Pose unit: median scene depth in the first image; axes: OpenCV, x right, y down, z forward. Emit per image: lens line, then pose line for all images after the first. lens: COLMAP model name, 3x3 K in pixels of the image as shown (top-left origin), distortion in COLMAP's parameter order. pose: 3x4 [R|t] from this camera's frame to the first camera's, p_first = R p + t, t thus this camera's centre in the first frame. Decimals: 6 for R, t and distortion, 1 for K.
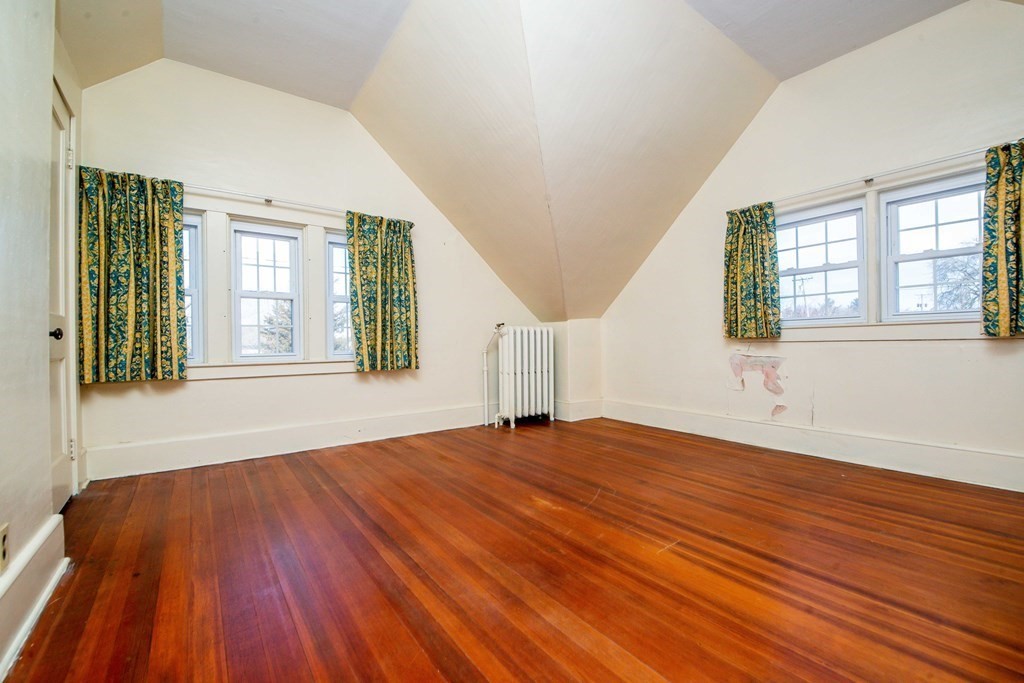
lens RADIAL K [[415.3, 0, 512.0], [0, 415.3, 341.5], [0, 0, 1]] dist [0.036138, -0.032696]
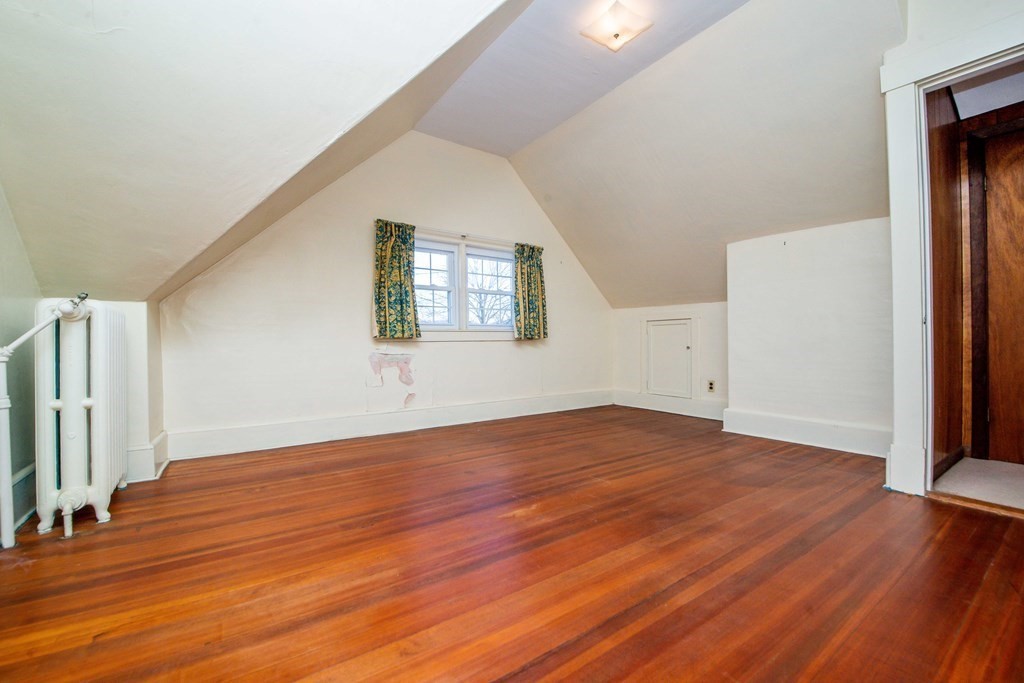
lens RADIAL K [[415.3, 0, 512.0], [0, 415.3, 341.5], [0, 0, 1]] dist [0.036138, -0.032696]
pose [[0.037241, 0.011861, 0.999236, -0.821474], [0.003769, 0.999921, -0.012009, 0.023564], [-0.999299, 0.004213, 0.037193, 0.956834]]
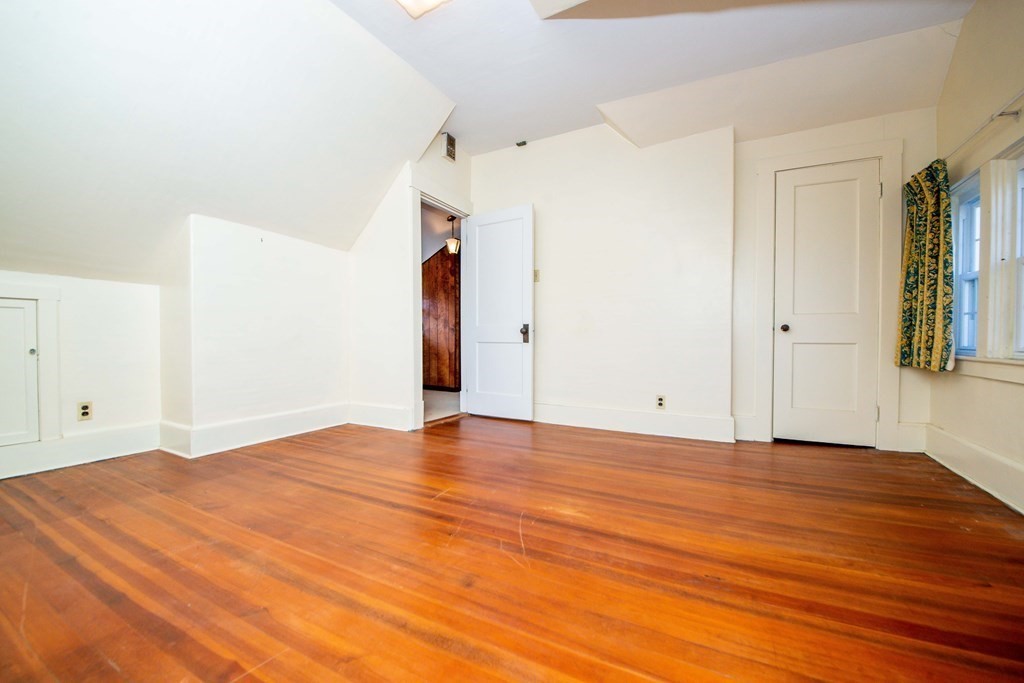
lens RADIAL K [[415.3, 0, 512.0], [0, 415.3, 341.5], [0, 0, 1]] dist [0.036138, -0.032696]
pose [[-0.900636, 0.013671, -0.434359, 0.559487], [0.008787, 0.999874, 0.013252, 0.004476], [0.434485, 0.008119, -0.900642, 1.720713]]
